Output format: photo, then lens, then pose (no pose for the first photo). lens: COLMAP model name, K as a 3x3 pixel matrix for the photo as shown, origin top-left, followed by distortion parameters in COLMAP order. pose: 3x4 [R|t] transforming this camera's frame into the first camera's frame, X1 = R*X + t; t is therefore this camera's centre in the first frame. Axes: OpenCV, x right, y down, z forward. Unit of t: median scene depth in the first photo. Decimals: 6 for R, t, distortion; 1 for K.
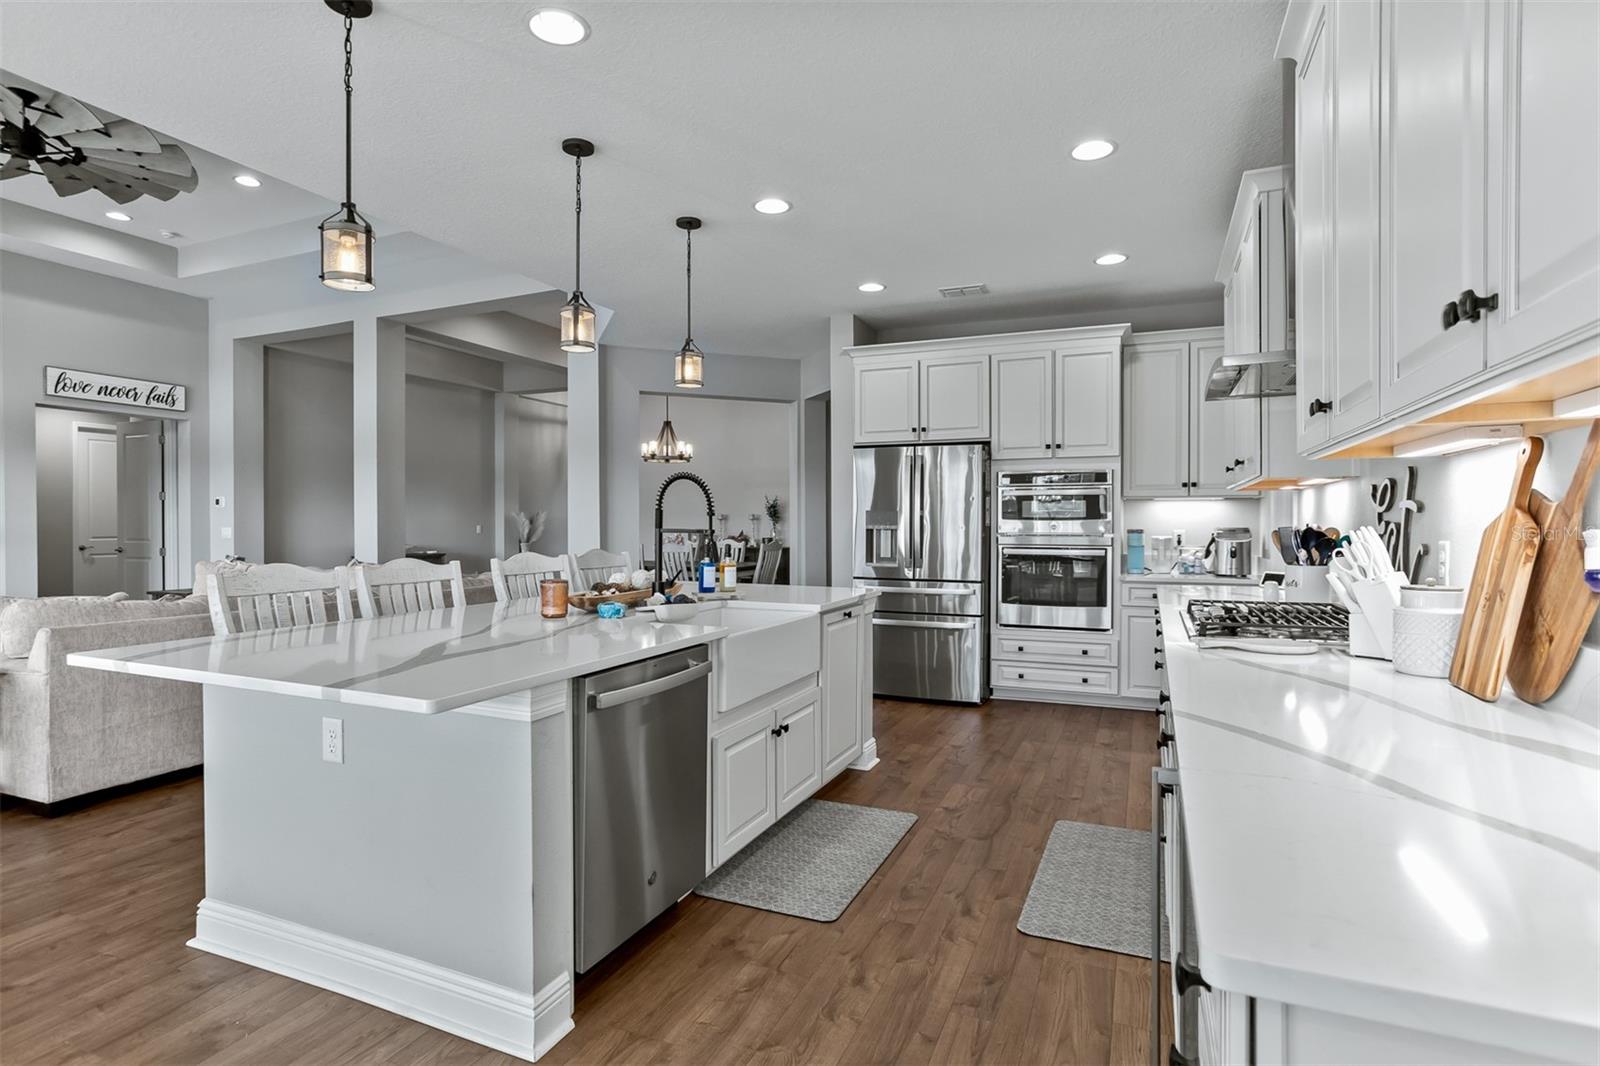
lens RADIAL K [[808.8, 0, 800.0], [0, 808.8, 533.0], [0, 0, 1]] dist [-0.034175, 0.025441]
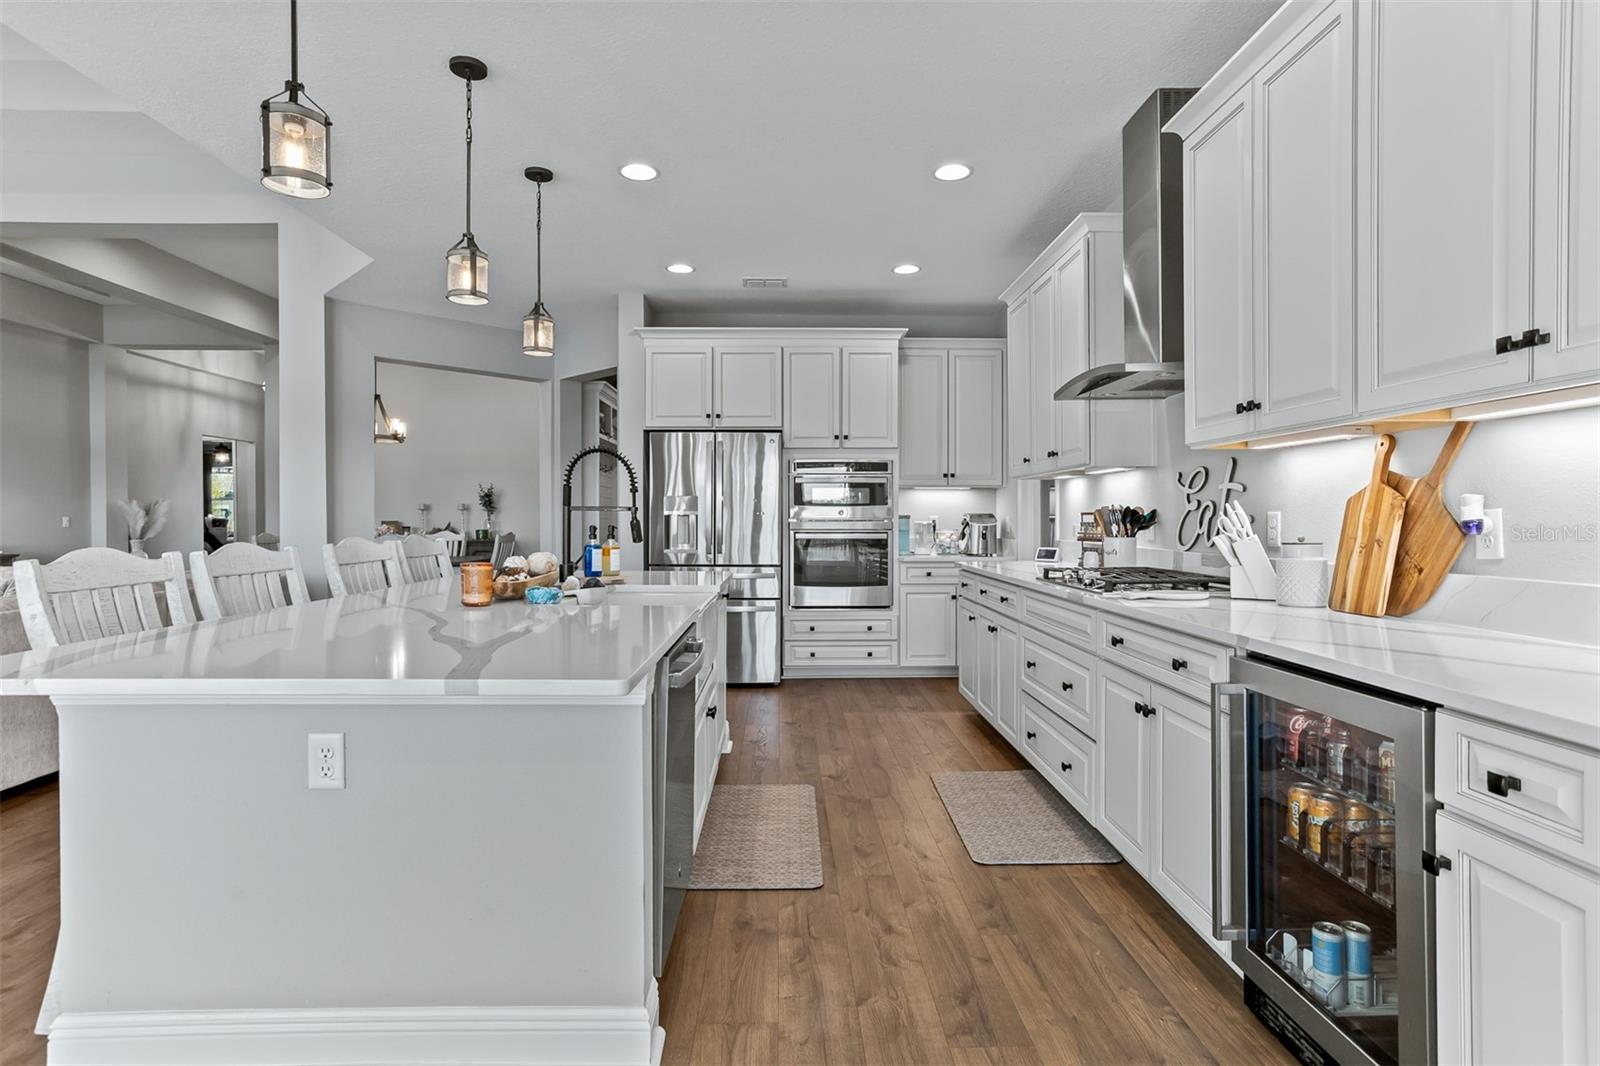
lens RADIAL K [[825.4, 0, 801.2], [0, 825.4, 526.9], [0, 0, 1]] dist [-0.034787, 0.027764]
pose [[0.910138, -0.006003, 0.414261, -0.197693], [0.006970, 0.999975, -0.000821, 0.012576], [-0.414246, 0.003635, 0.910158, 0.027722]]
